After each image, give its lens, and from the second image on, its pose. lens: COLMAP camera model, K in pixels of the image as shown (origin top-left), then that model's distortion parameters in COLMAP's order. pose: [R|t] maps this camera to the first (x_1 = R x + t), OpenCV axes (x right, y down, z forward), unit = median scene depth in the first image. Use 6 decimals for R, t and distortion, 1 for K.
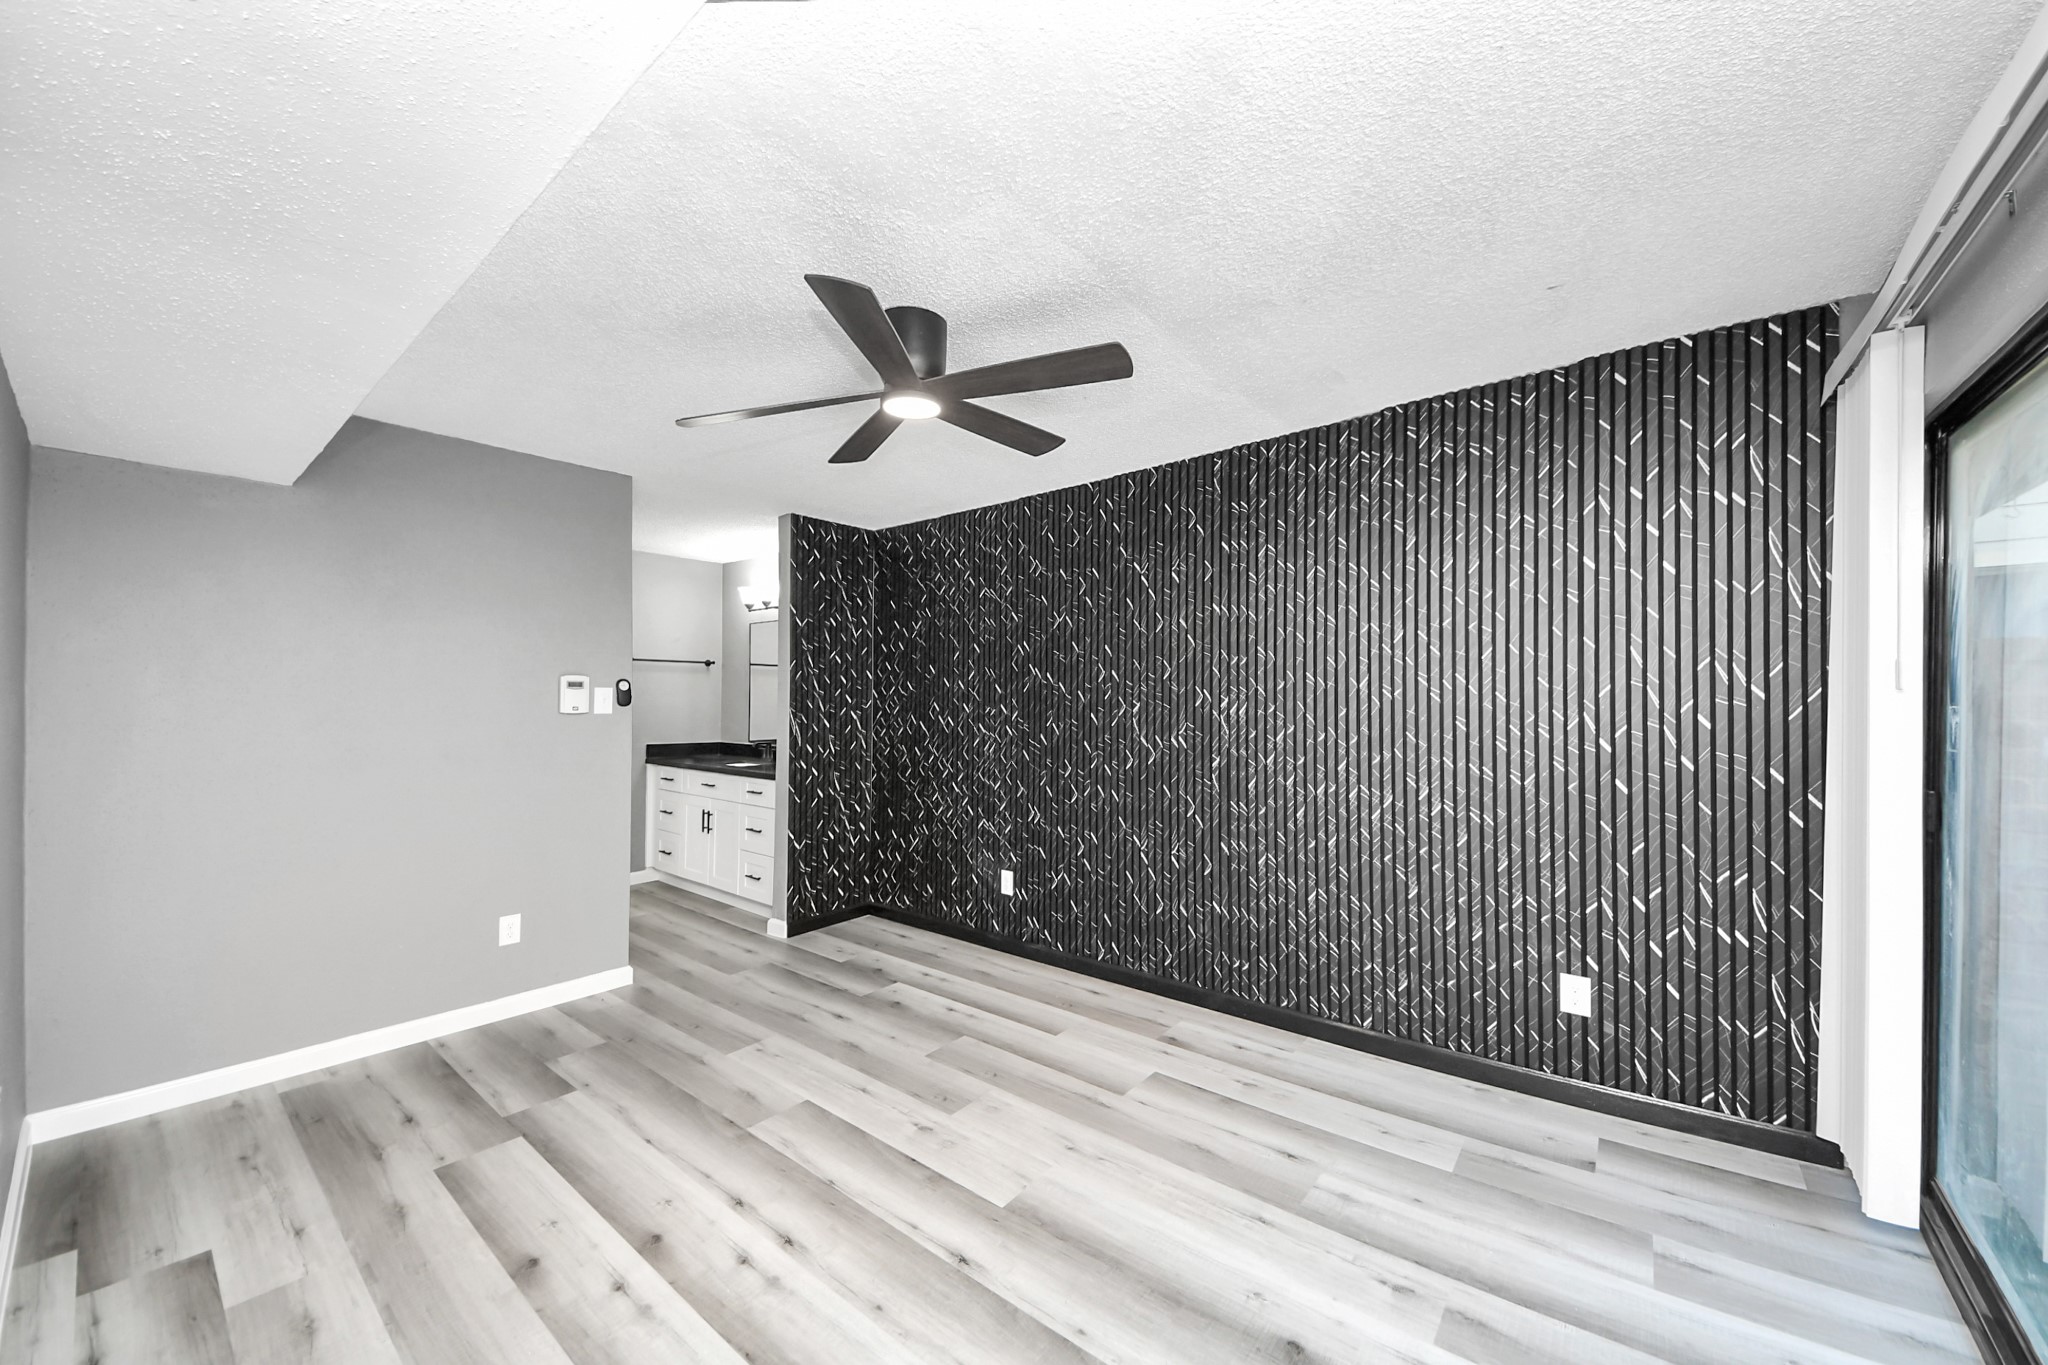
lens RADIAL K [[751.8, 0, 1044.5], [0, 751.8, 697.7], [0, 0, 1]] dist [0.022696, -0.006431]
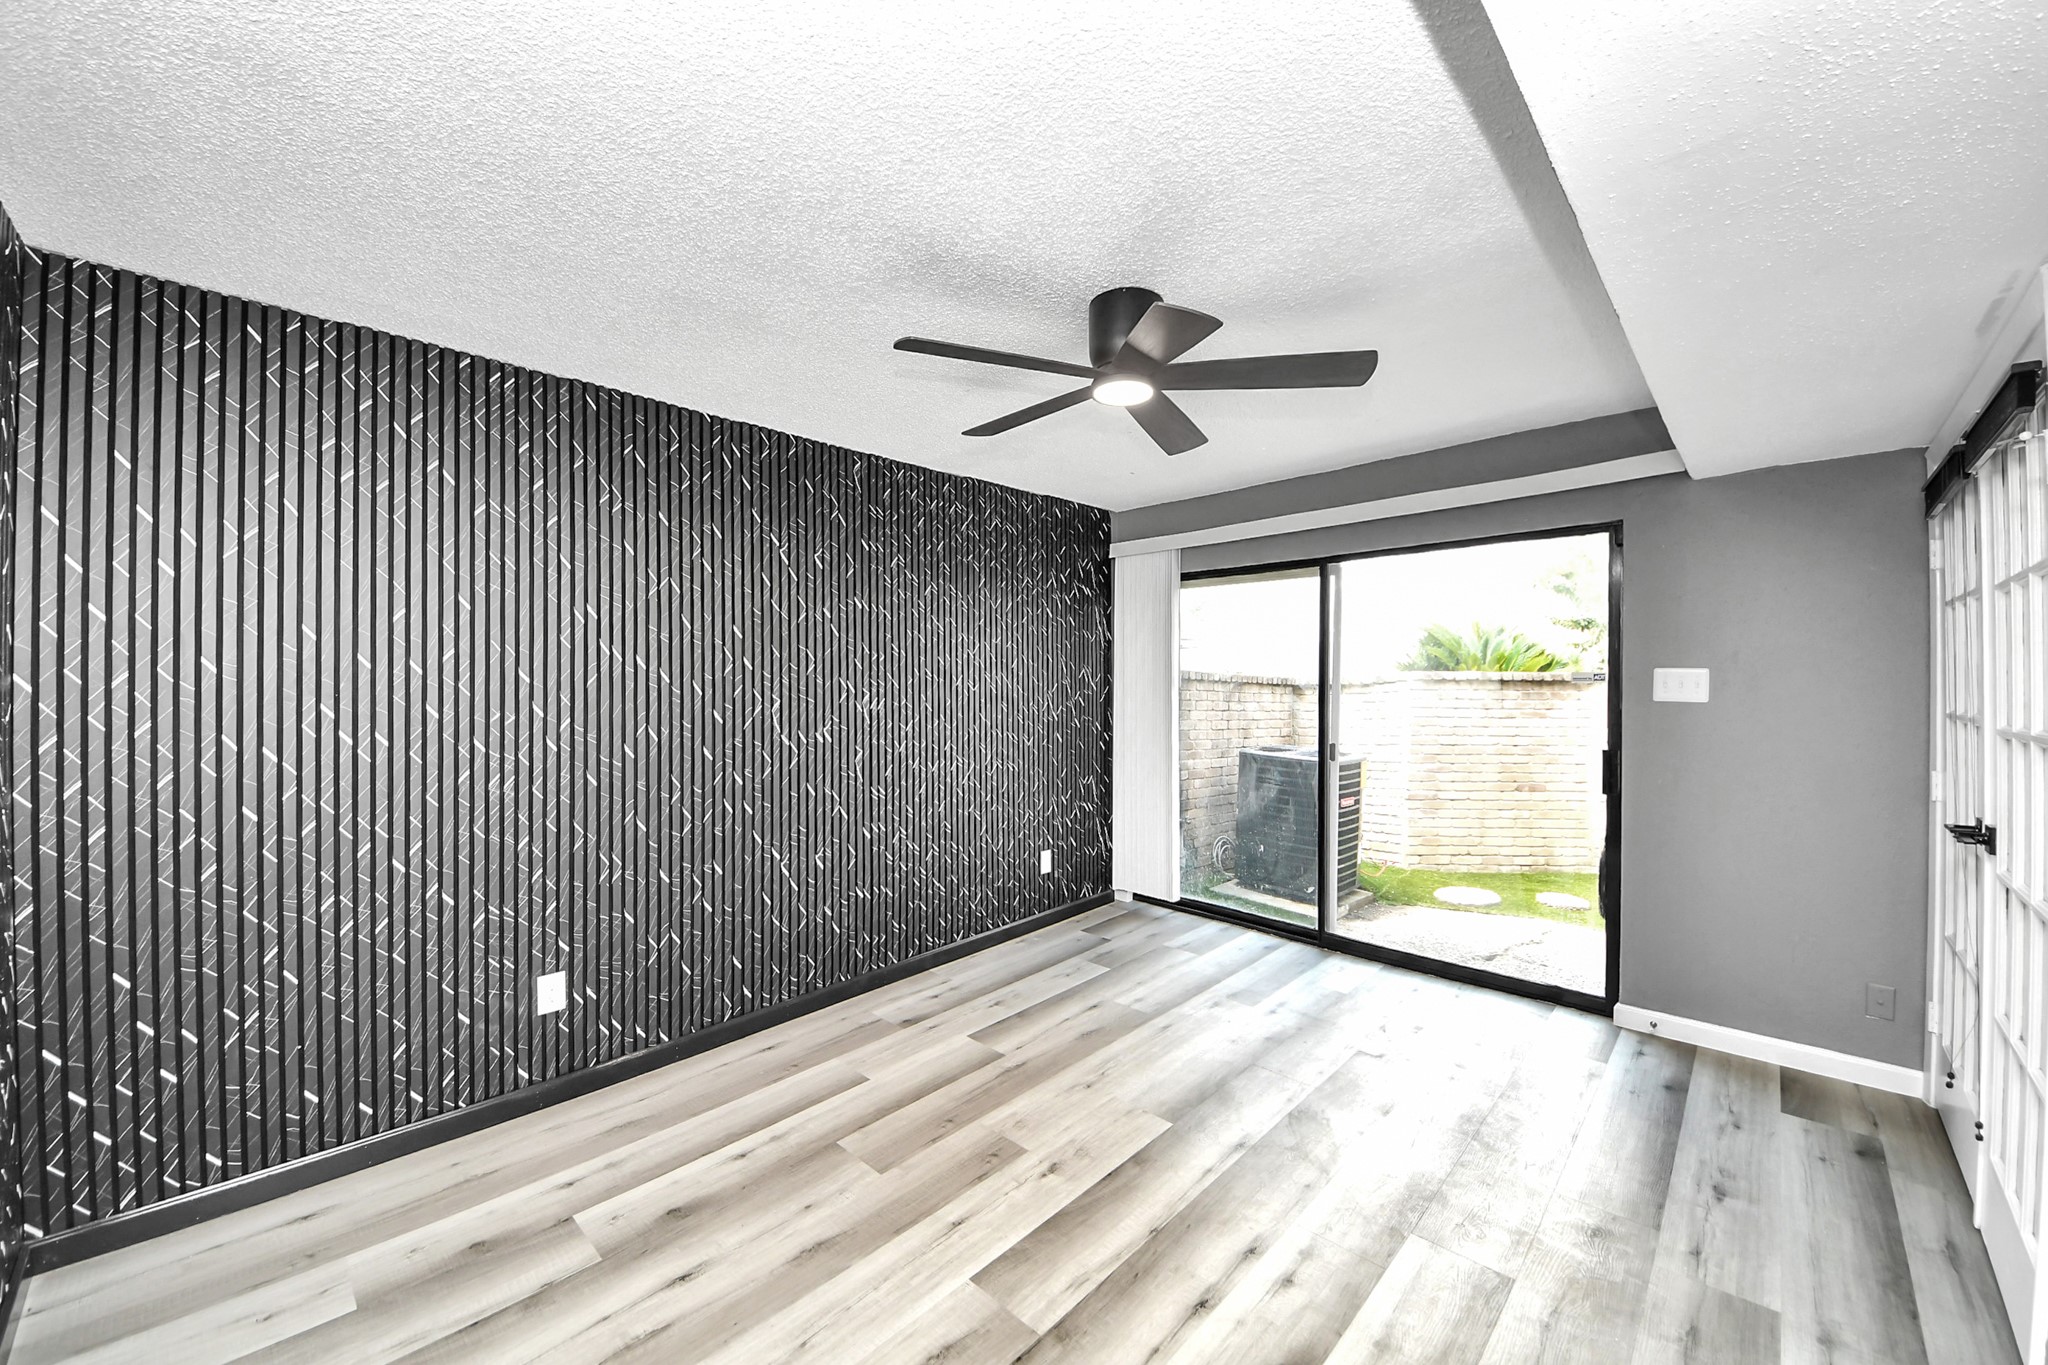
lens RADIAL K [[751.8, 0, 1018.1], [0, 751.8, 679.6], [0, 0, 1]] dist [0.022696, -0.006431]
pose [[0.105884, -0.008830, 0.994339, -0.867318], [-0.018238, 0.999775, 0.010820, -0.035864], [-0.994211, -0.019280, 0.105699, 0.759727]]
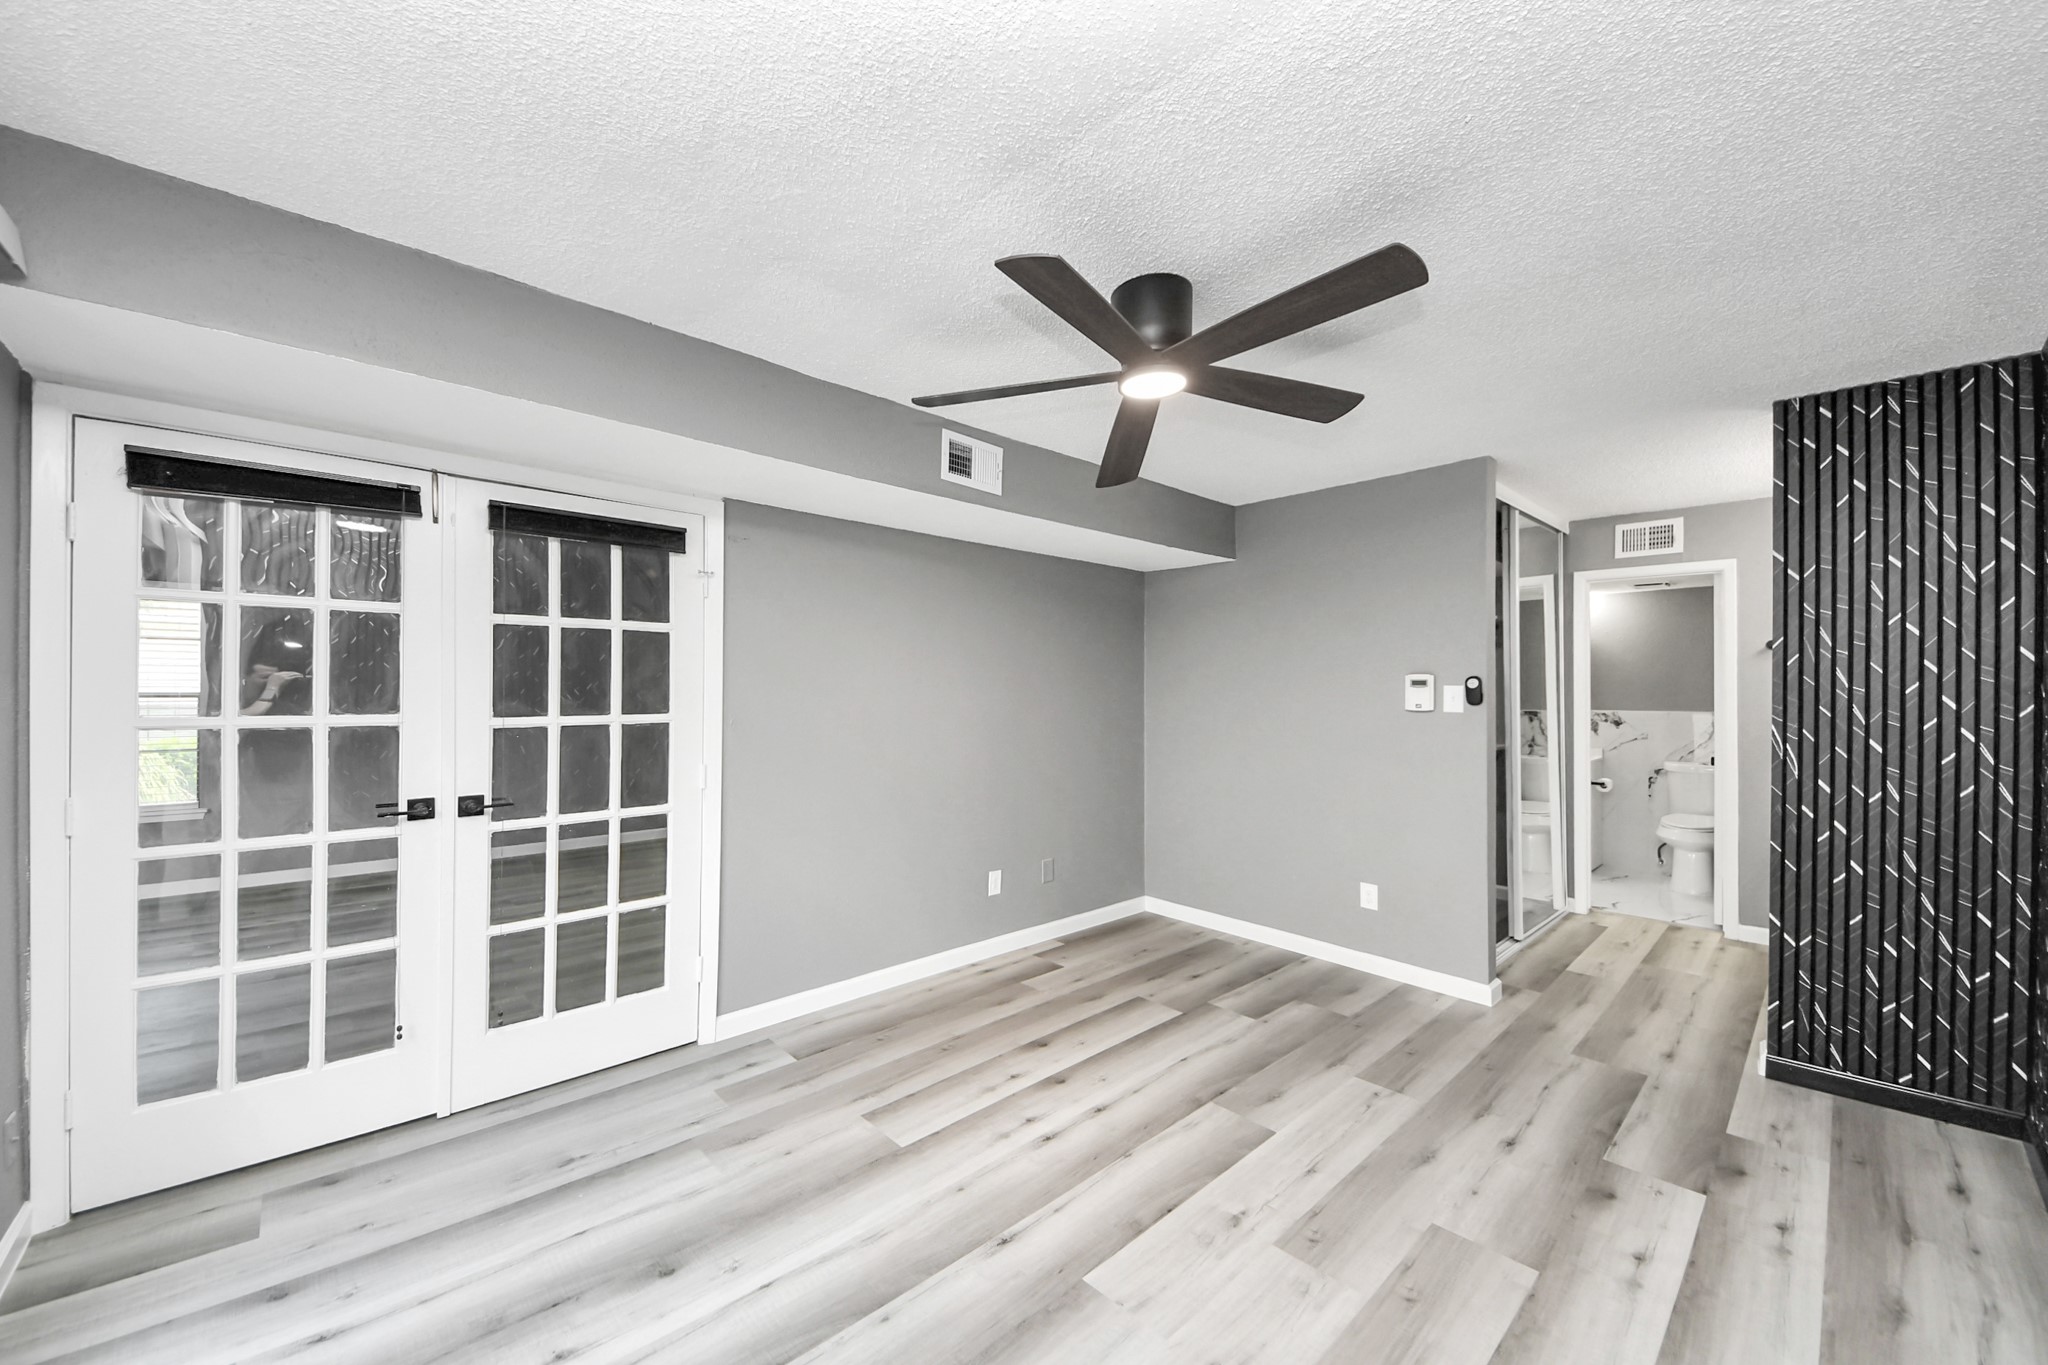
lens RADIAL K [[751.8, 0, 1029.3], [0, 751.8, 684.9], [0, 0, 1]] dist [0.022696, -0.006431]
pose [[-0.146067, -0.015821, -0.989148, 0.556274], [0.006845, 0.999832, -0.017003, 0.000286], [0.989251, -0.009255, -0.145934, 0.718989]]
